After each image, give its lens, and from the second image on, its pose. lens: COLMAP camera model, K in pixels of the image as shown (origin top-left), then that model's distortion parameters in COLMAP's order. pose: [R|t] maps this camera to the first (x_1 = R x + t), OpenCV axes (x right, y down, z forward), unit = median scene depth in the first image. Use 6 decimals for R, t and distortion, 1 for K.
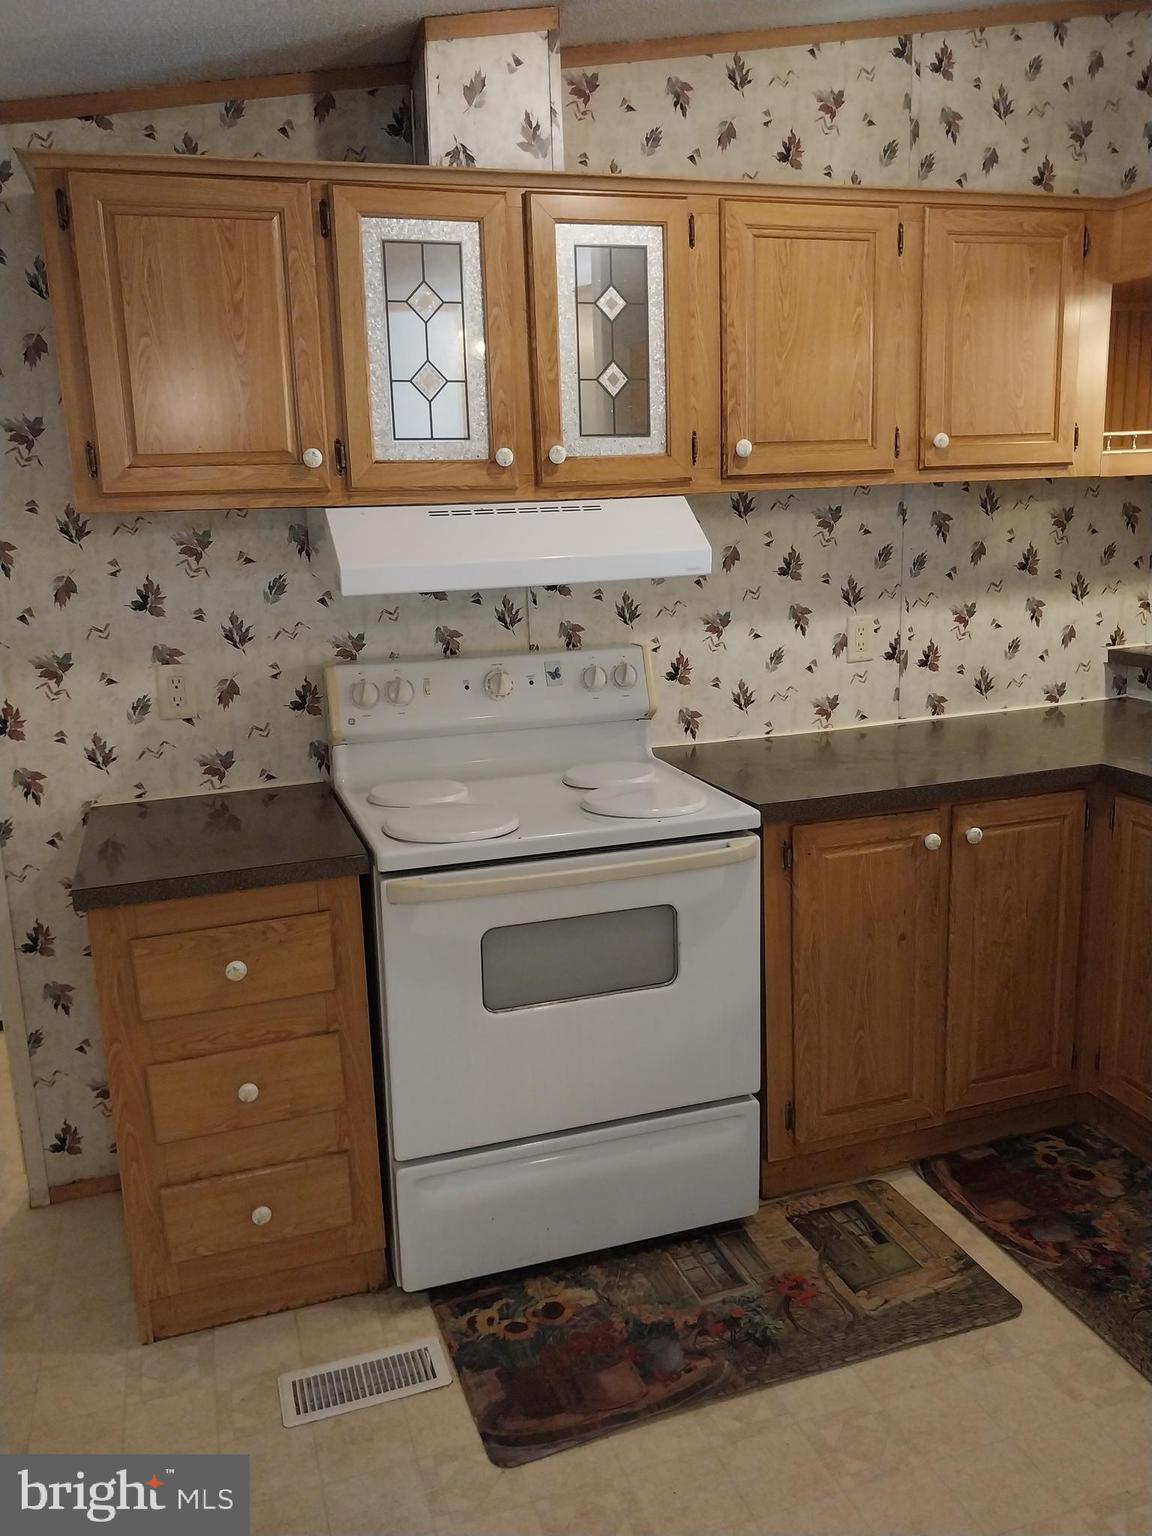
lens RADIAL K [[1205.8, 0, 575.0], [0, 1205.8, 757.4], [0, 0, 1]] dist [0.011876, -0.023969]
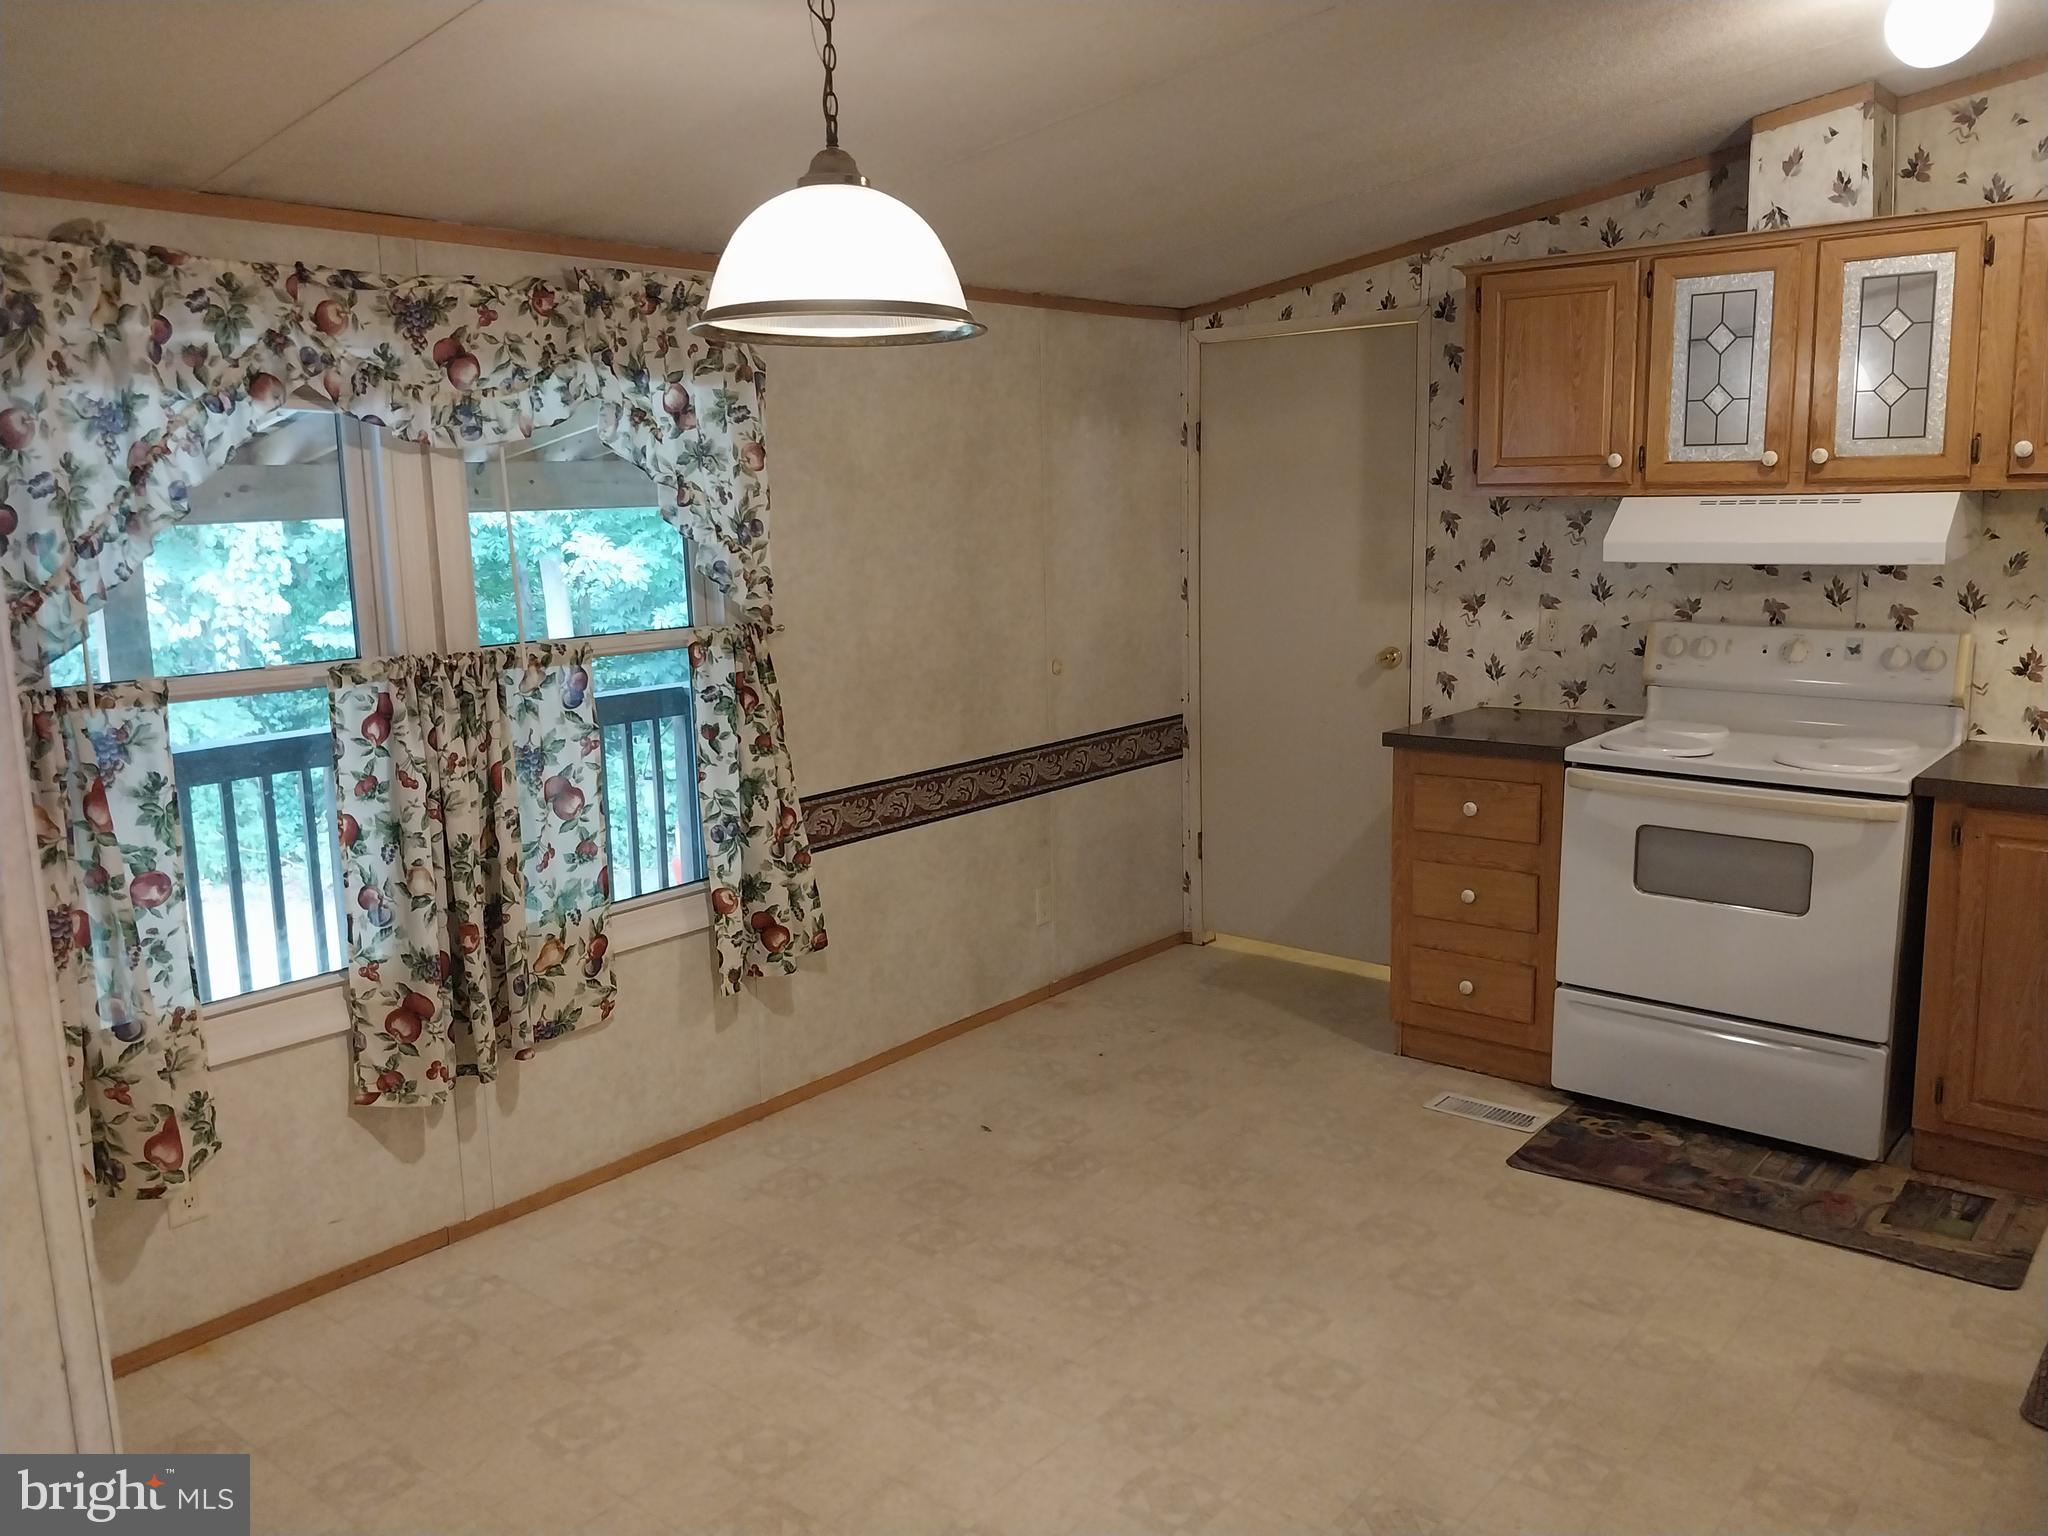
lens RADIAL K [[1607.8, 0, 1012.4], [0, 1607.8, 744.4], [0, 0, 1]] dist [0.011876, -0.023969]
pose [[0.519562, 0.154225, -0.840398, 0.934186], [-0.173283, 0.982155, 0.073110, 0.045727], [0.836677, 0.107641, 0.537015, -0.463923]]
